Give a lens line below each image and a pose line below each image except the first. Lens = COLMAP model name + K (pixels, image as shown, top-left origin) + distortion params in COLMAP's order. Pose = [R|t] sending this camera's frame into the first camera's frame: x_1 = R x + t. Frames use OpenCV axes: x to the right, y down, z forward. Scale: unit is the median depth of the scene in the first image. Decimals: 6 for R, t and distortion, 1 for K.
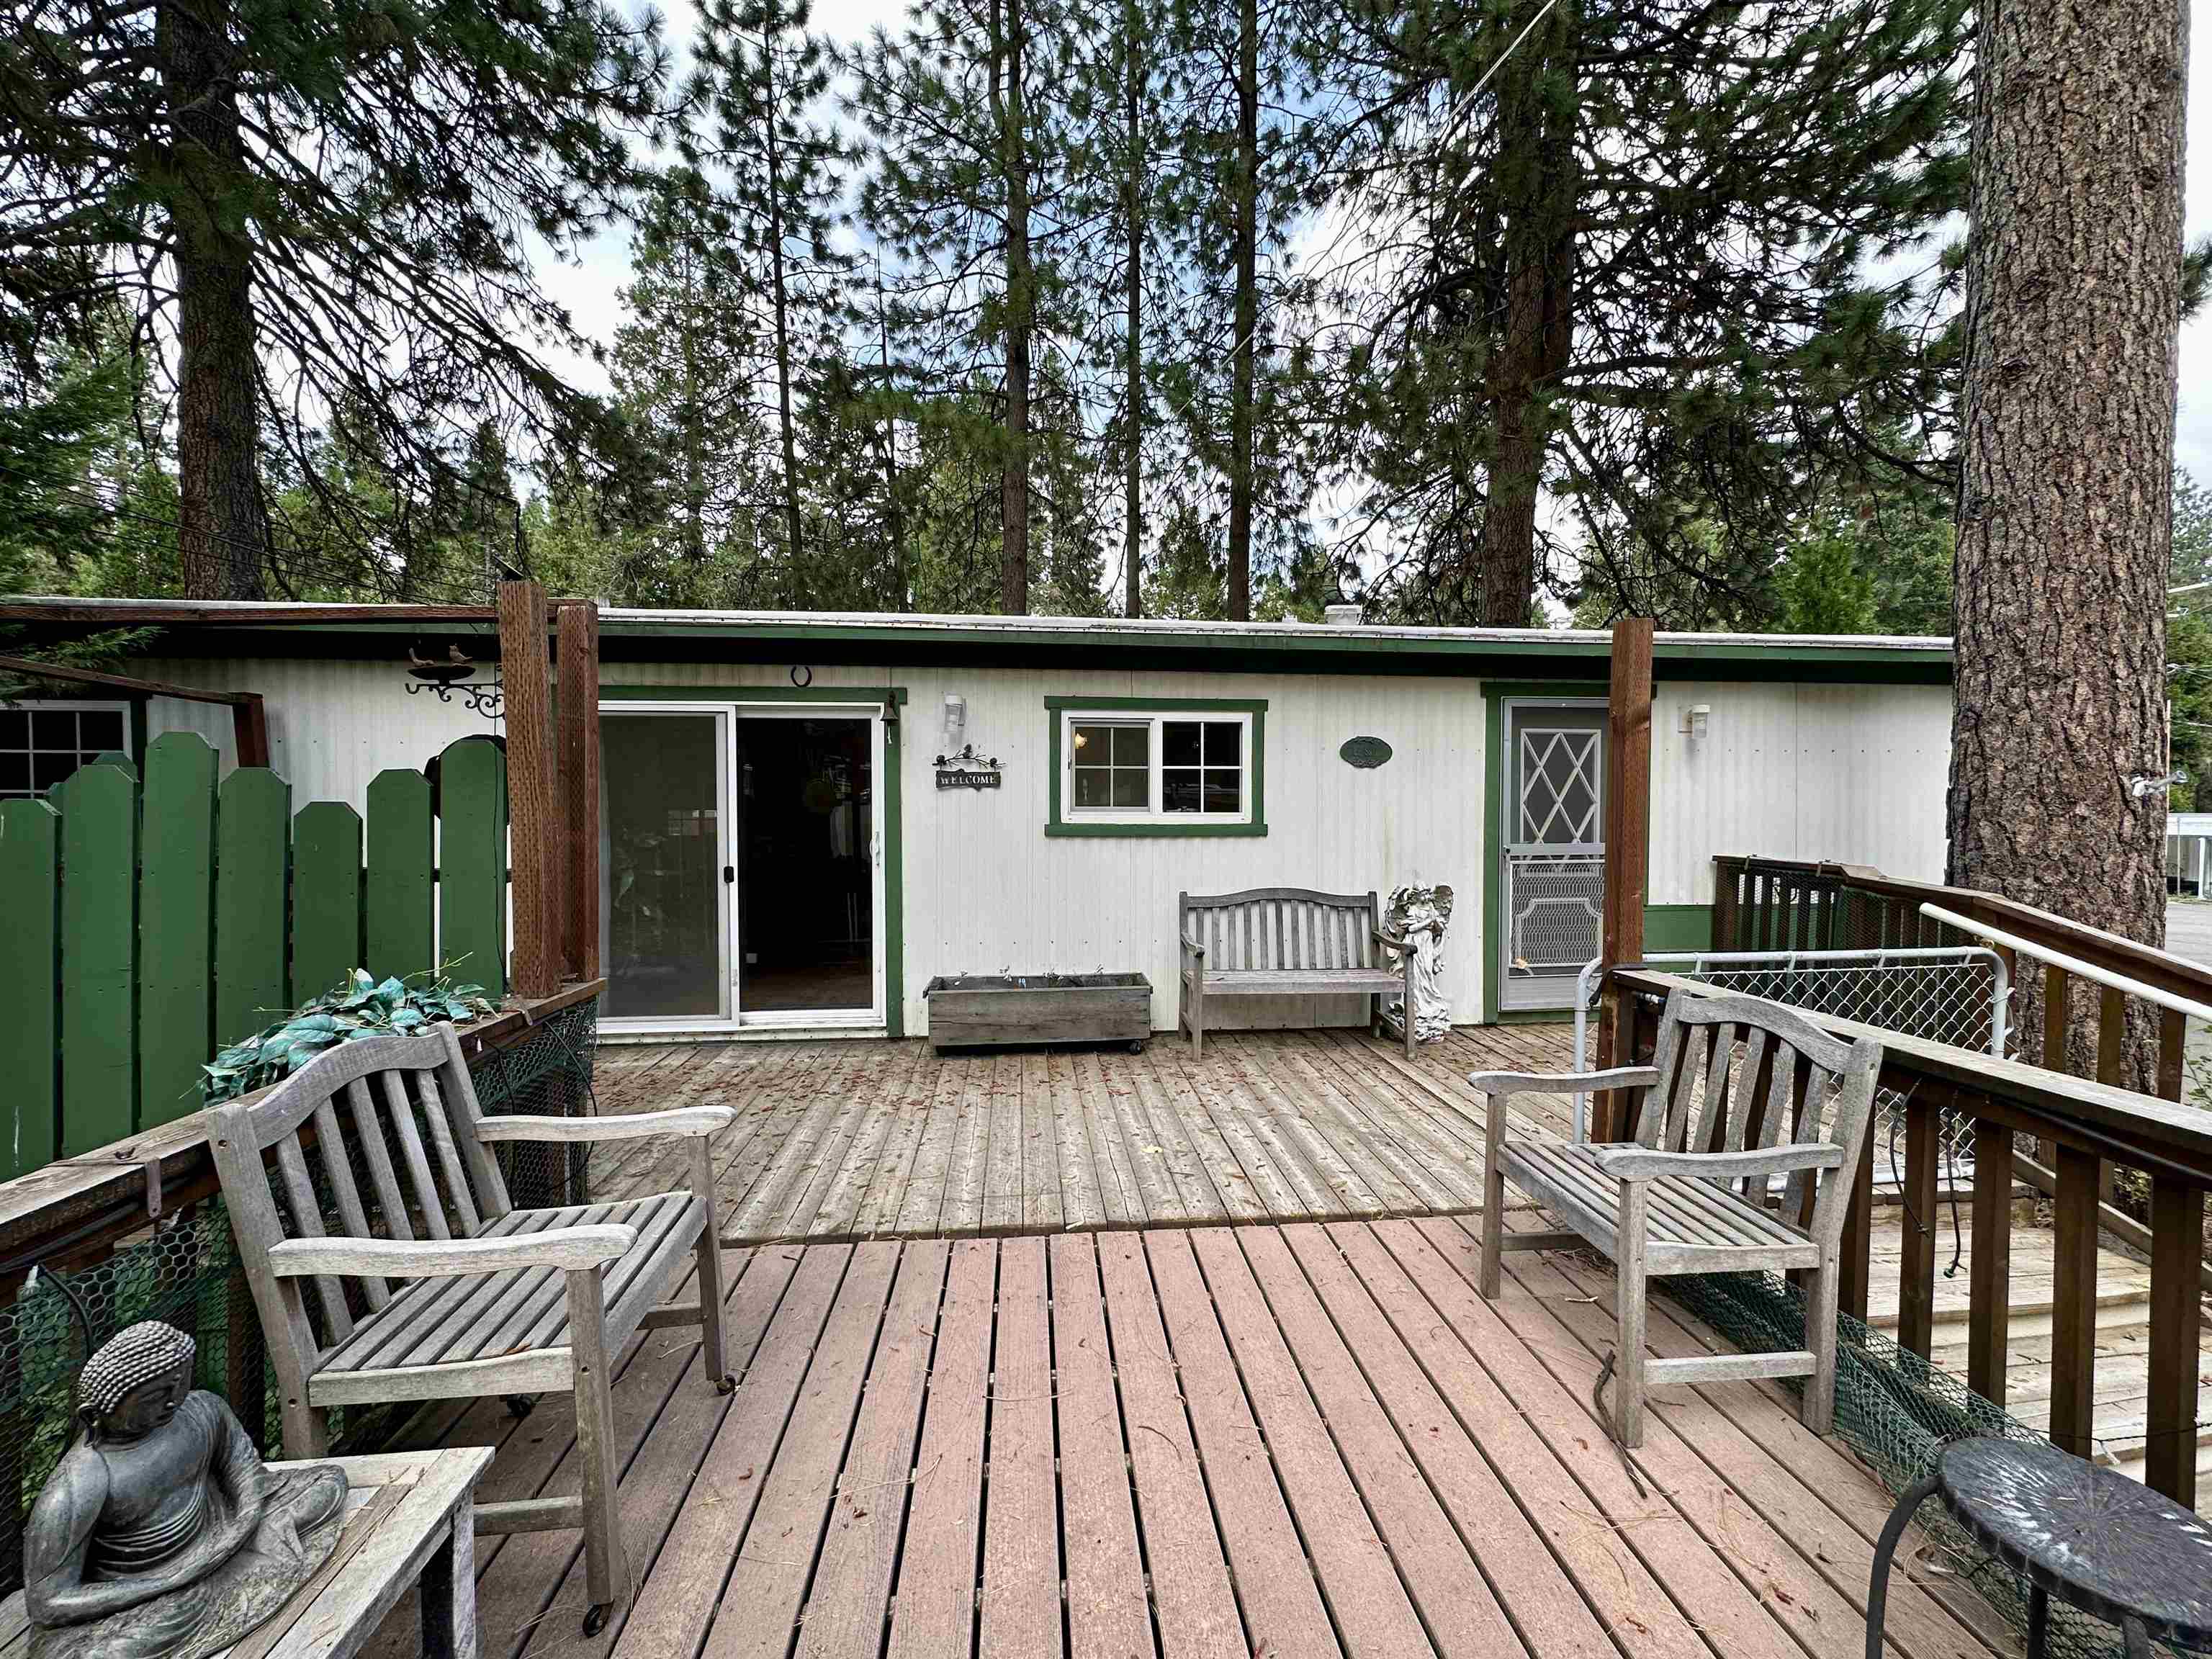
lens RADIAL K [[877.5, 0, 1106.0], [0, 877.5, 829.5], [0, 0, 1]] dist [-0.002228, 0.000304]
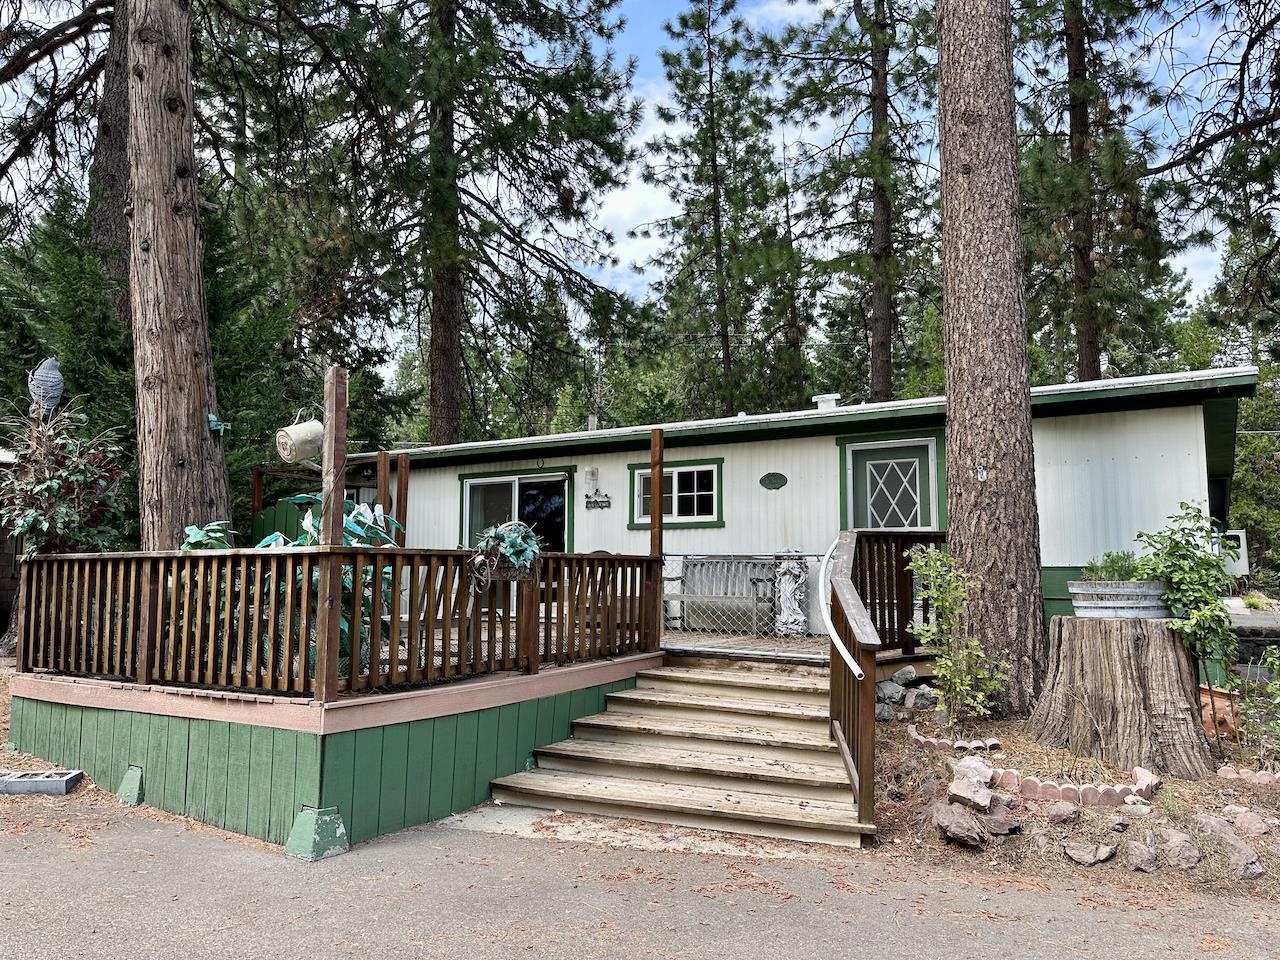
lens RADIAL K [[893.2, 0, 640.0], [0, 893.2, 480.0], [0, 0, 1]] dist [0.124059, -0.158681]
pose [[0.796228, -0.060749, -0.601939, 1.233190], [-0.014244, 0.992788, -0.119036, 0.142073], [0.604829, 0.103354, 0.789620, -0.681163]]
